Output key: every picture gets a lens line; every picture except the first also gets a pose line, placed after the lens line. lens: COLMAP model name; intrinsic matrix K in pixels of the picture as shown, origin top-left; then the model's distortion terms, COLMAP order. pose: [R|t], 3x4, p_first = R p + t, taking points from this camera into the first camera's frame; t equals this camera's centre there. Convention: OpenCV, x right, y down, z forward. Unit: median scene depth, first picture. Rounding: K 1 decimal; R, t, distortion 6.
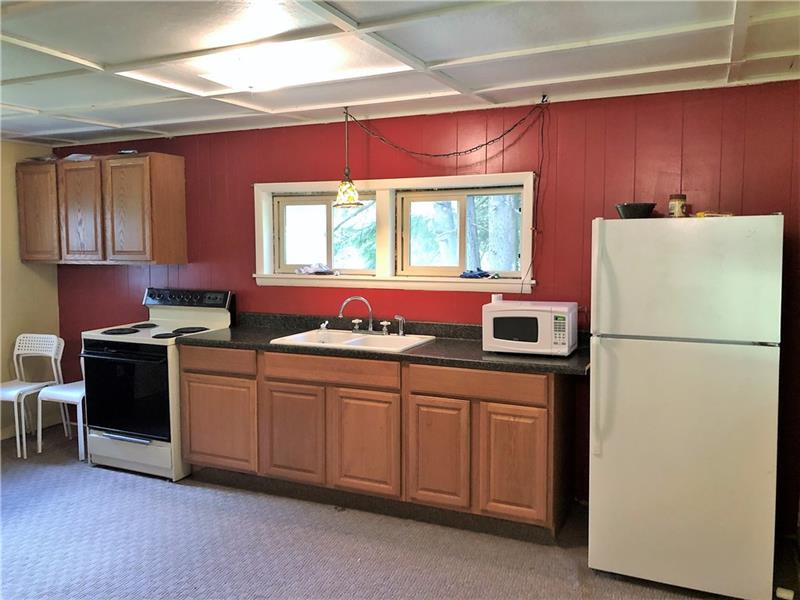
lens RADIAL K [[654.3, 0, 448.2], [0, 654.3, 290.3], [0, 0, 1]] dist [0.039481, -0.060792]
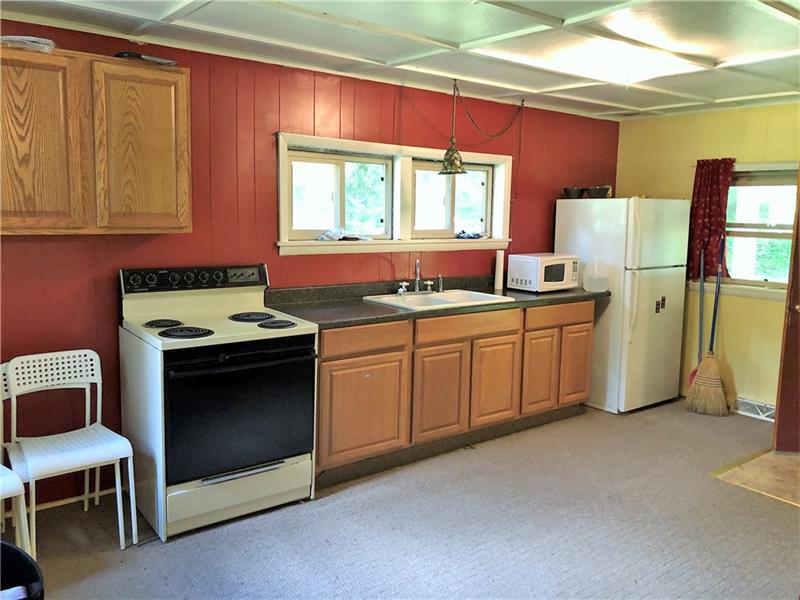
lens RADIAL K [[654.3, 0, 404.1], [0, 654.3, 292.4], [0, 0, 1]] dist [0.039481, -0.060792]
pose [[0.464989, -0.098140, 0.879860, -1.055291], [0.040788, 0.995156, 0.089444, -0.032072], [-0.884376, -0.005703, 0.466740, 0.521191]]
